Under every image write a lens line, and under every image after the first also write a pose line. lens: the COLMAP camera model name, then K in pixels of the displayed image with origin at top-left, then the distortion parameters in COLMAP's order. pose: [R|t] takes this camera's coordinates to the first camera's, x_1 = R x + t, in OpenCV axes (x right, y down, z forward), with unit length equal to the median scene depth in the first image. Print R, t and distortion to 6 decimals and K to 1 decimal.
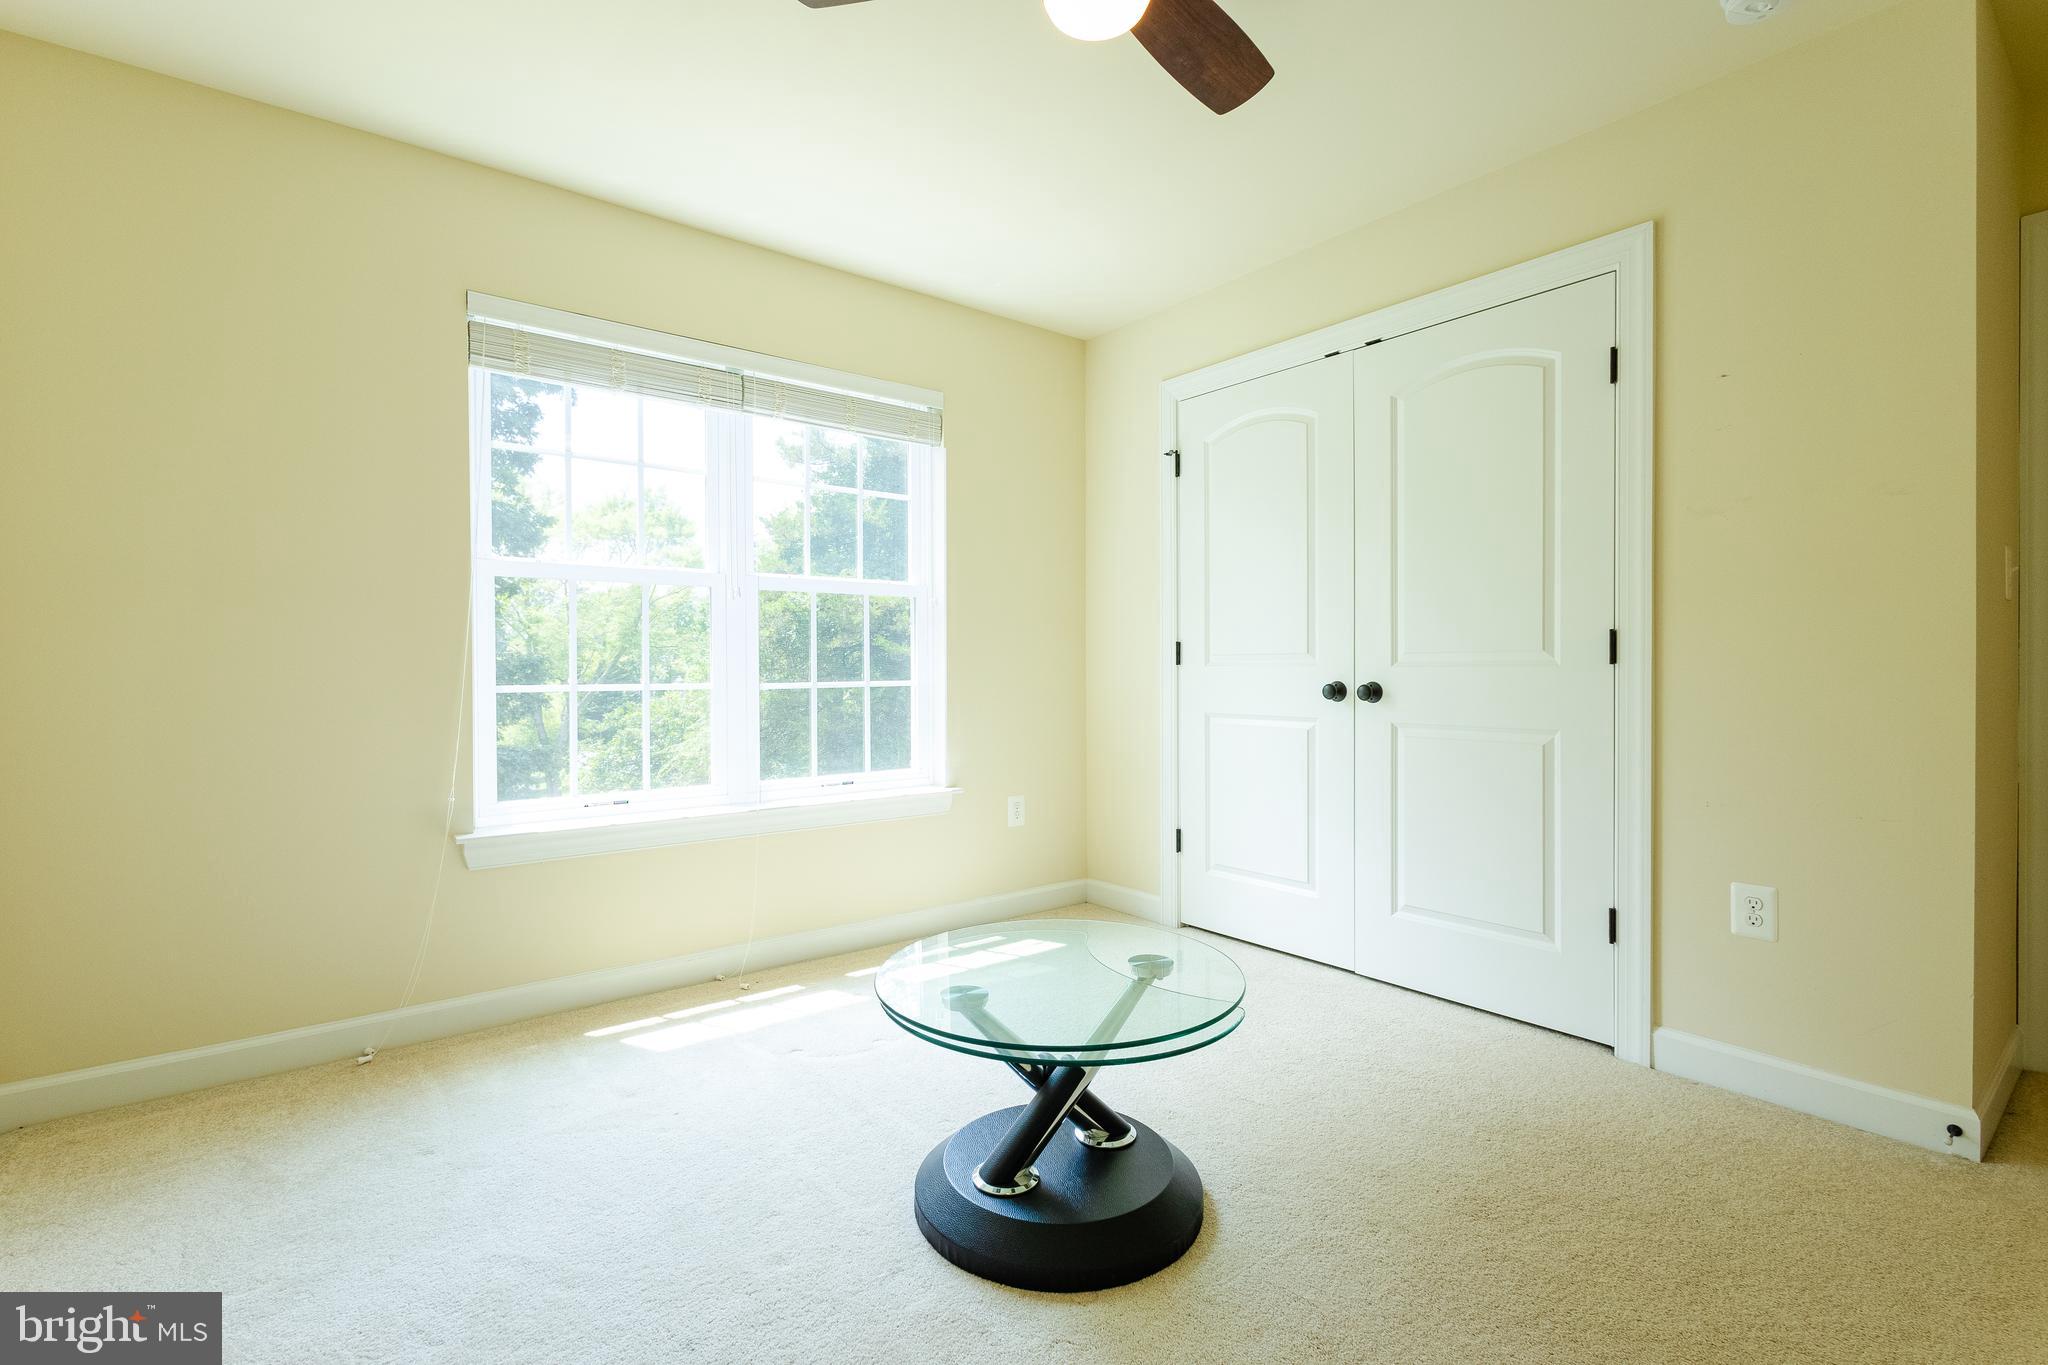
lens RADIAL K [[935.9, 0, 1015.5], [0, 935.9, 678.6], [0, 0, 1]] dist [0.005810, -0.000199]
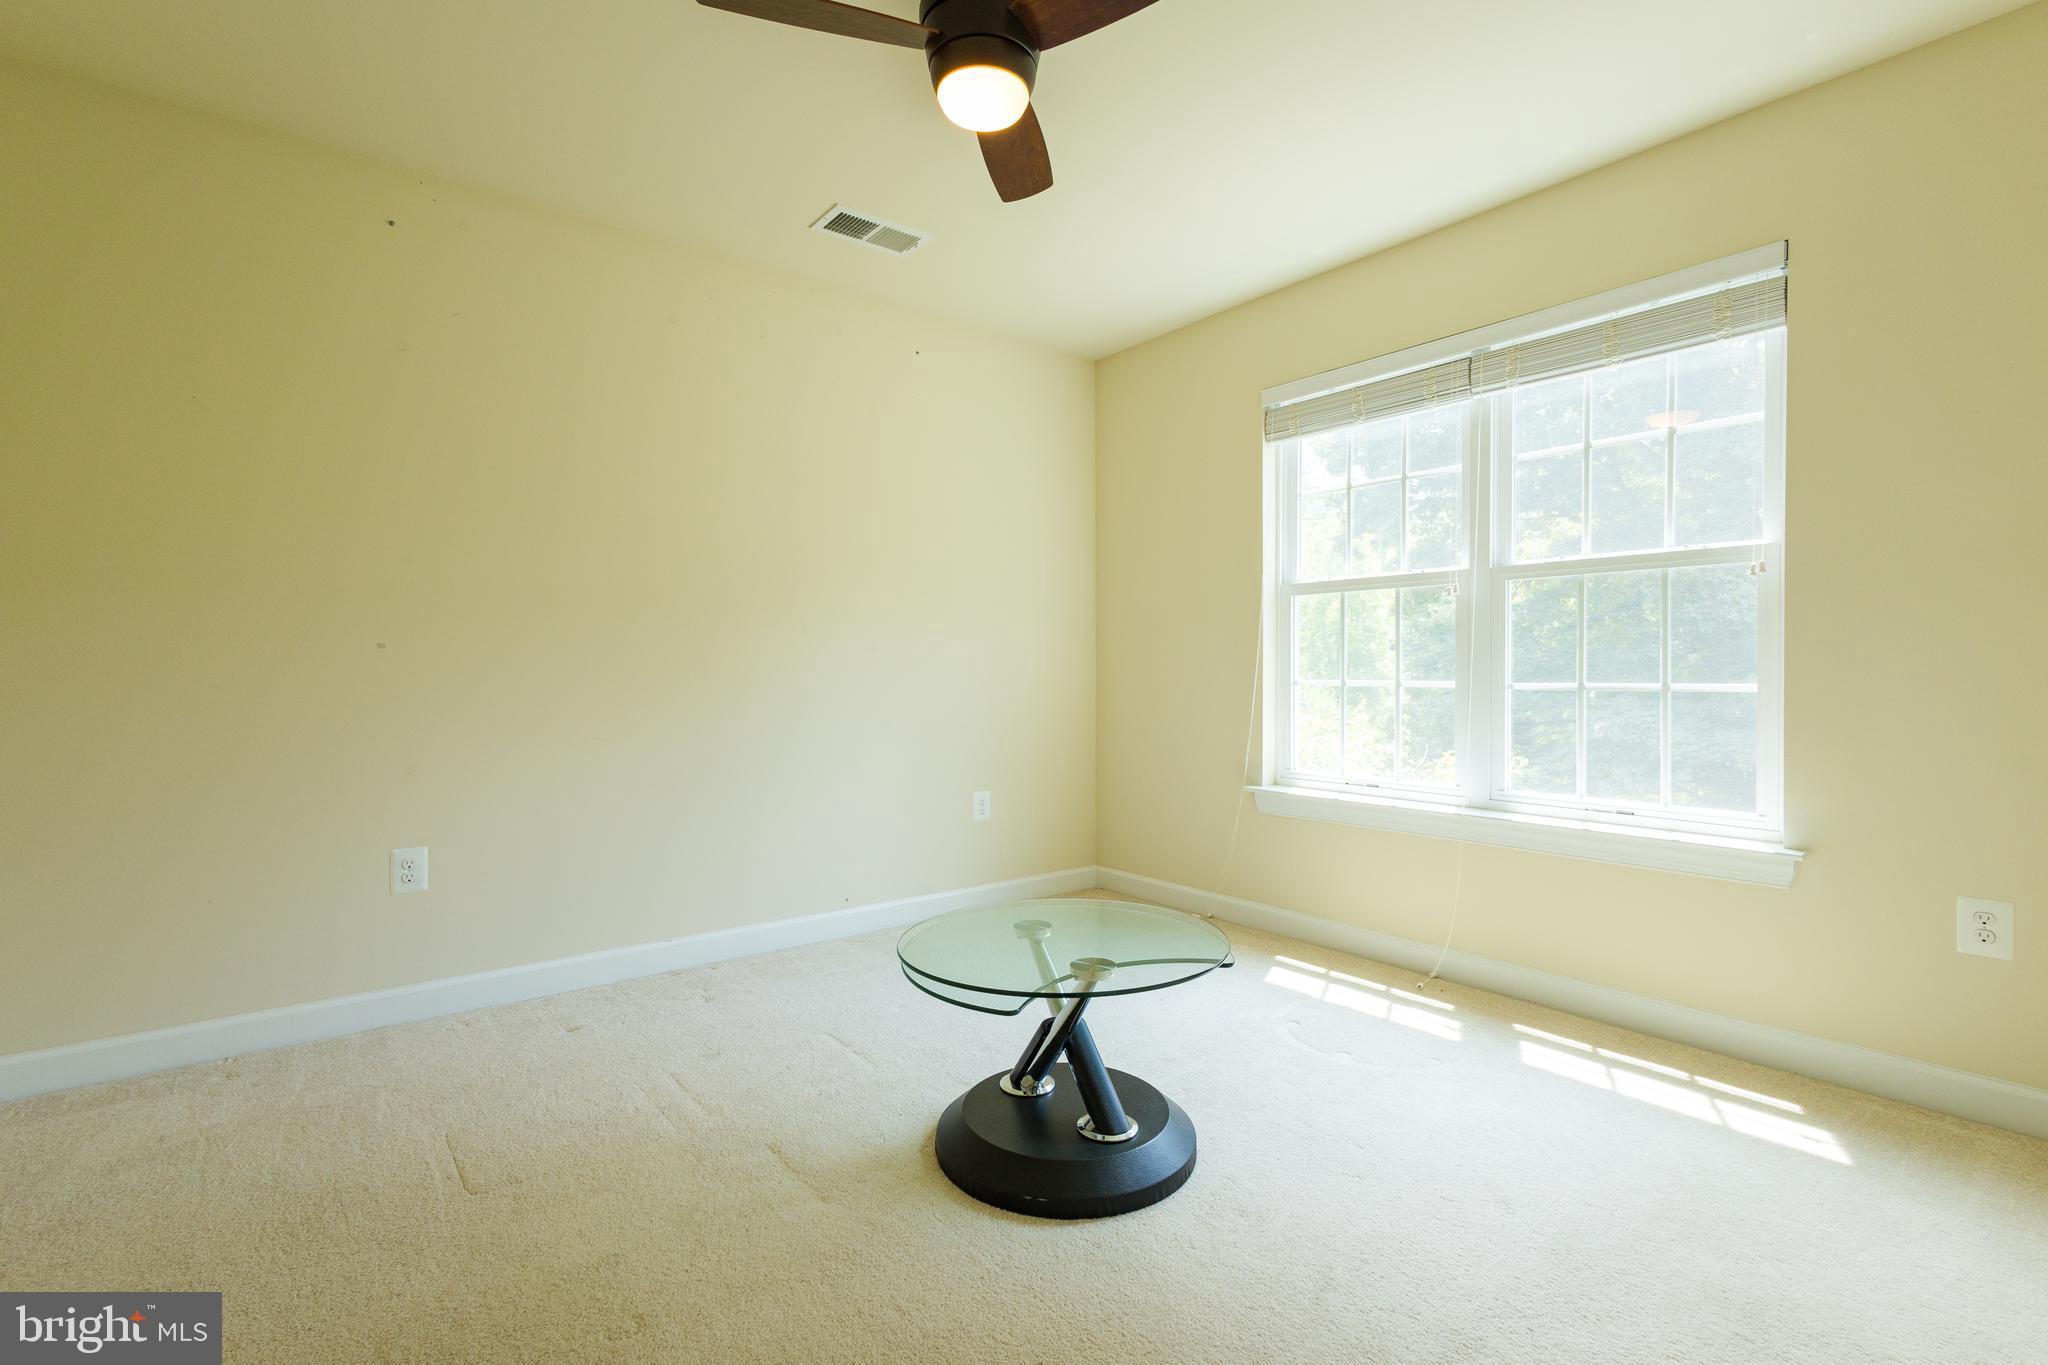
lens RADIAL K [[935.9, 0, 1015.5], [0, 935.9, 678.6], [0, 0, 1]] dist [0.005810, -0.000199]
pose [[0.001649, 0.012326, -0.999923, 0.665509], [-0.013021, 0.999840, 0.012304, -0.002960], [0.999914, 0.013000, 0.001809, 0.539612]]
